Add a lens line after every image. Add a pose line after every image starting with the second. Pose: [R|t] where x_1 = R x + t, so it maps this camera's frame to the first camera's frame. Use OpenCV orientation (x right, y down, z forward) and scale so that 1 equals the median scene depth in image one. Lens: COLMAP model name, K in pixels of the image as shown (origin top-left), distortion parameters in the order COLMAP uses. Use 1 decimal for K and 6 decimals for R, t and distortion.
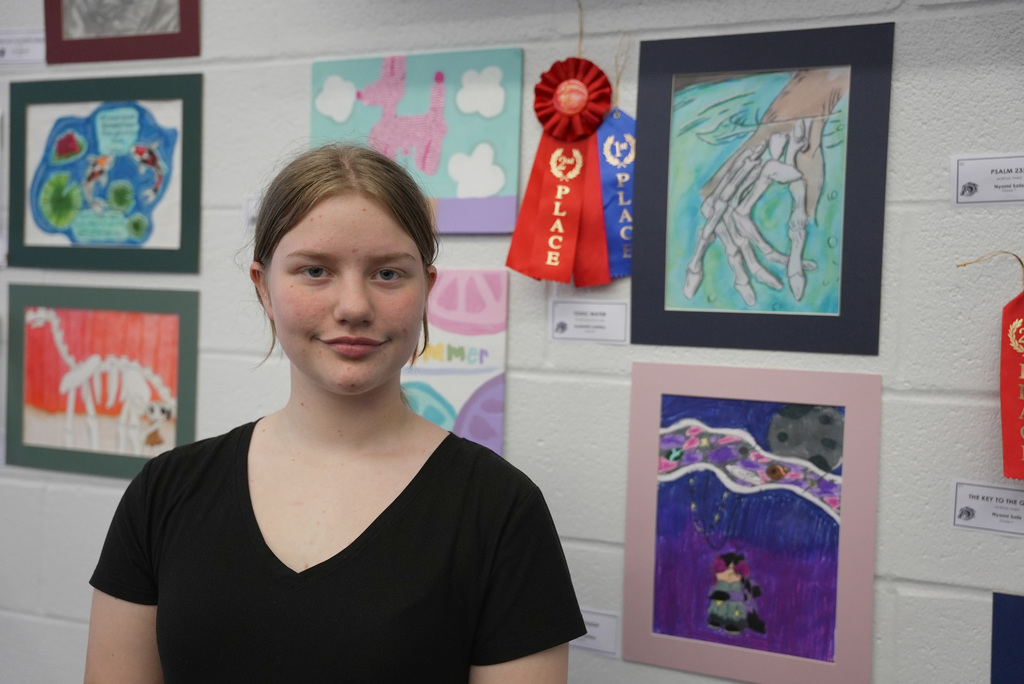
lens RADIAL K [[1105.4, 0, 510.9], [0, 1105.4, 339.3], [0, 0, 1]] dist [0.060684, 0.000000]
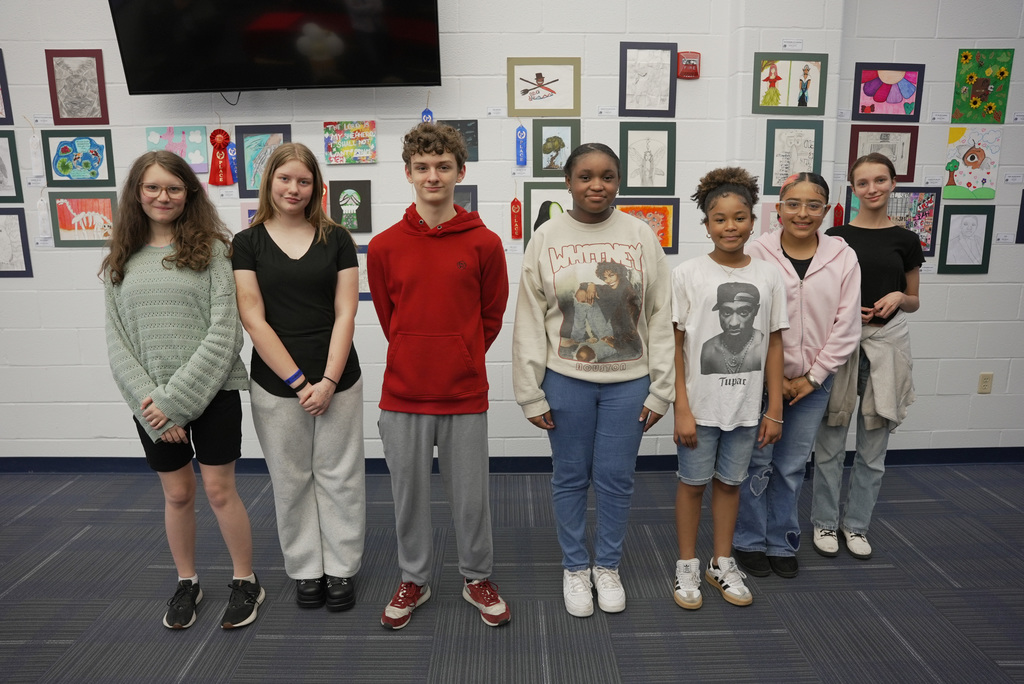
lens RADIAL K [[751.0, 0, 506.2], [0, 751.0, 347.6], [0, 0, 1]] dist [-0.055081, 0.022170]
pose [[0.924772, -0.118625, 0.361558, -0.047192], [0.050117, 0.979859, 0.193297, 0.060019], [-0.377206, -0.160636, 0.912092, -1.979361]]
